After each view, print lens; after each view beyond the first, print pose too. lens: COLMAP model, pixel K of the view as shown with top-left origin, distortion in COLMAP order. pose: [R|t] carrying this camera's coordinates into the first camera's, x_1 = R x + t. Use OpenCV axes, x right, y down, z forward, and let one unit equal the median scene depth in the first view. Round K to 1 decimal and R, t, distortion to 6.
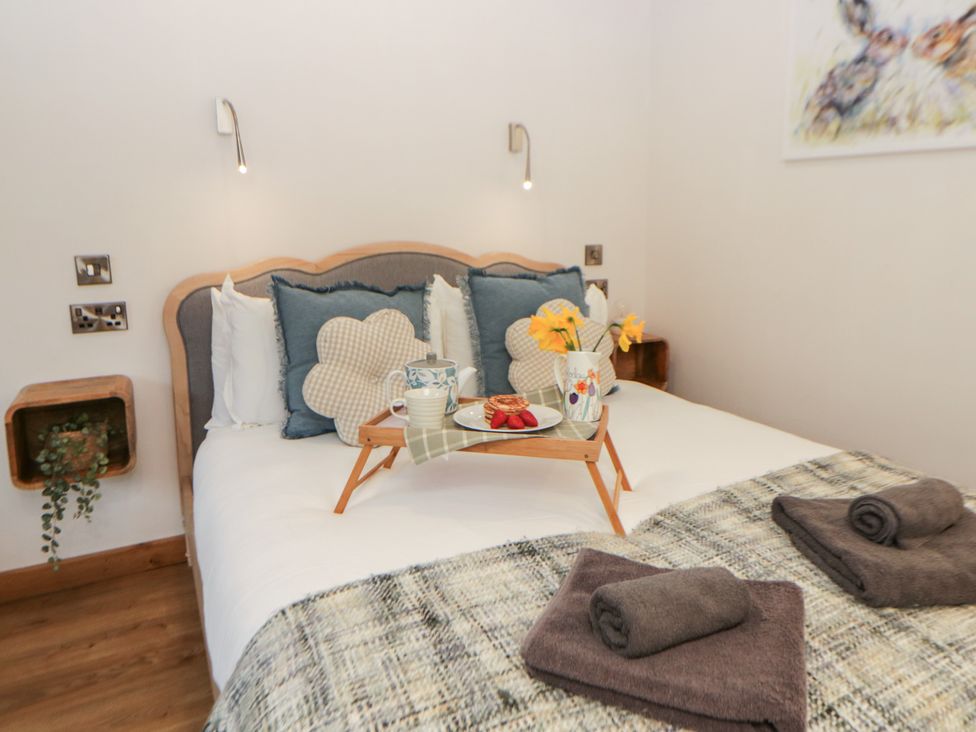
lens RADIAL K [[667.8, 0, 510.1], [0, 667.8, 321.9], [0, 0, 1]] dist [0.002286, -0.010456]
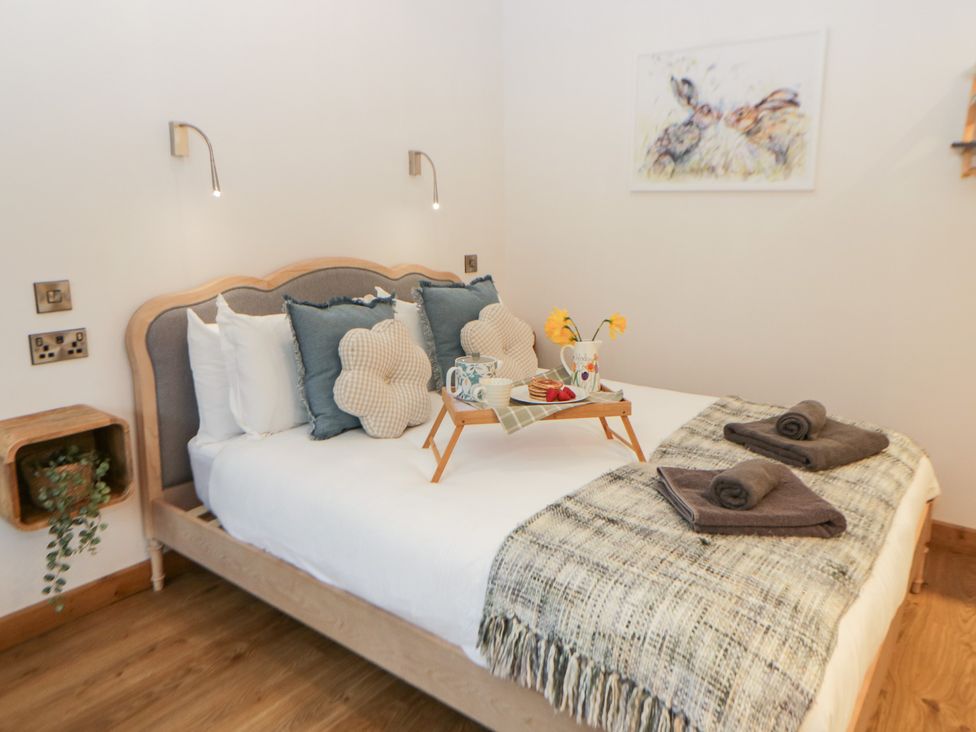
lens RADIAL K [[667.8, 0, 510.1], [0, 667.8, 321.9], [0, 0, 1]] dist [0.002286, -0.010456]
pose [[0.912420, -0.060115, 0.404815, -0.447700], [0.058491, 0.998153, 0.016391, -0.020767], [-0.405053, 0.008722, 0.914252, -0.145536]]
